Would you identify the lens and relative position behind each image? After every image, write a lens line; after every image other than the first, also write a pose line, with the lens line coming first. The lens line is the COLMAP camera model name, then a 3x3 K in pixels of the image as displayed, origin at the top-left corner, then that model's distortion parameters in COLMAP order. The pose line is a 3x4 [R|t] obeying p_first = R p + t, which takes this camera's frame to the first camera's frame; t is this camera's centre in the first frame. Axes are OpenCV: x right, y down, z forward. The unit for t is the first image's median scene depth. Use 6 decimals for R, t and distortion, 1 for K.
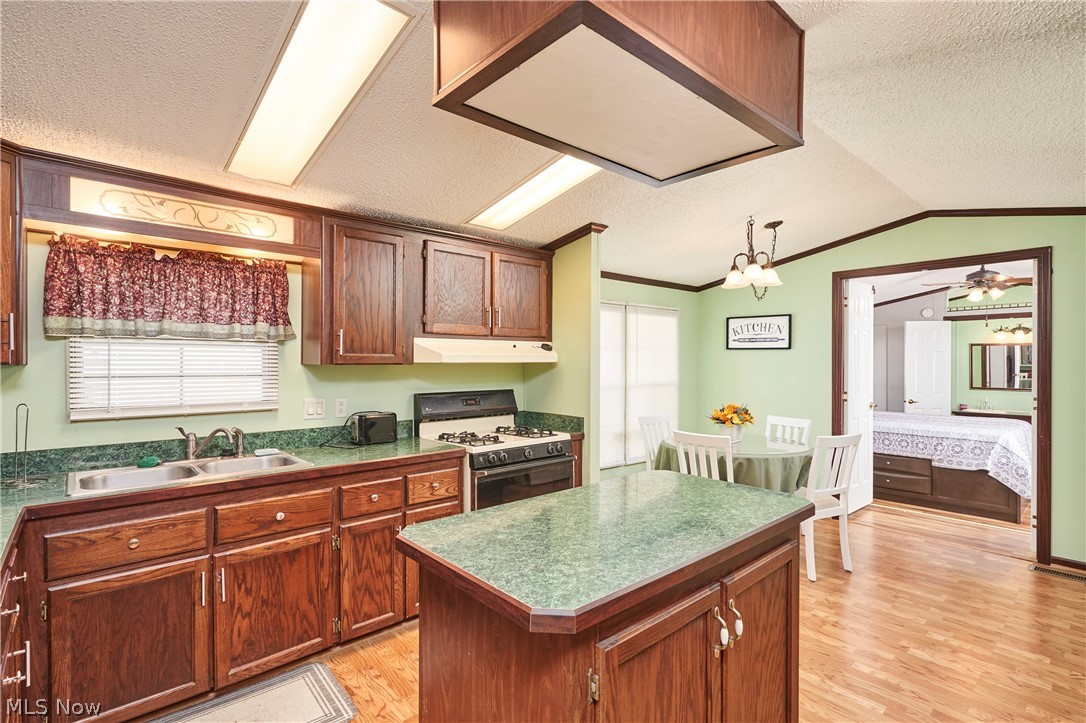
lens RADIAL K [[515.4, 0, 543.0], [0, 515.4, 361.5], [0, 0, 1]] dist [-0.001304, -0.000177]
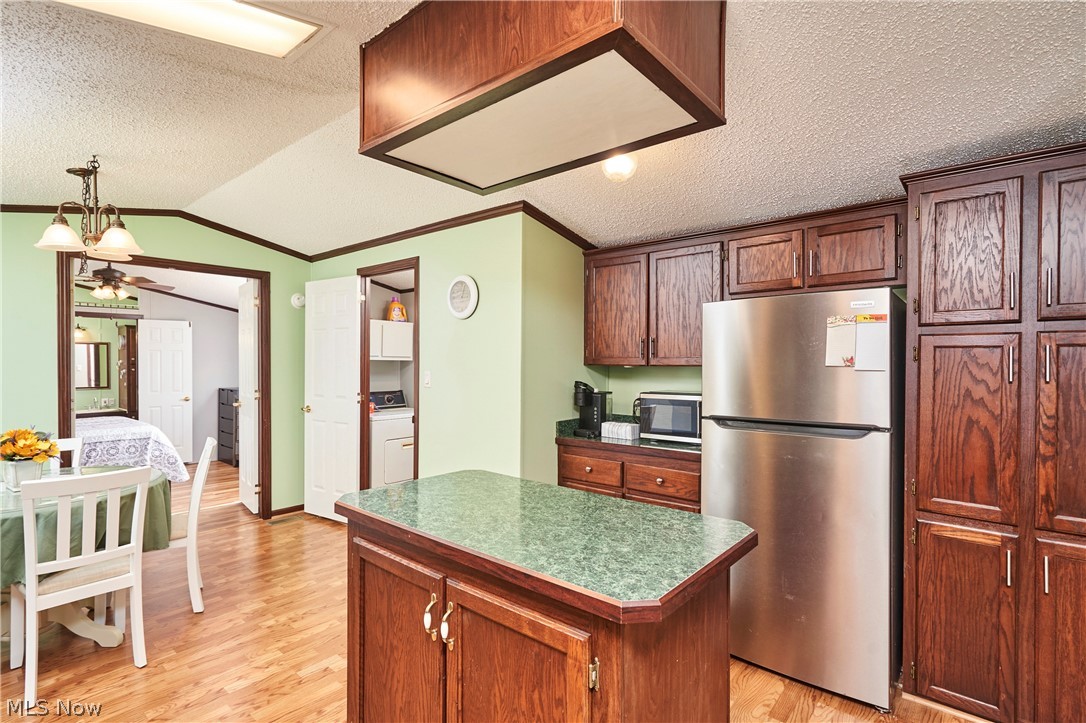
lens RADIAL K [[515.4, 0, 543.0], [0, 515.4, 361.5], [0, 0, 1]] dist [-0.001304, -0.000177]
pose [[-0.141532, -0.002966, 0.989929, -1.054042], [-0.001913, 0.999994, 0.002723, -0.011998], [-0.989932, -0.001509, -0.141537, 1.349197]]
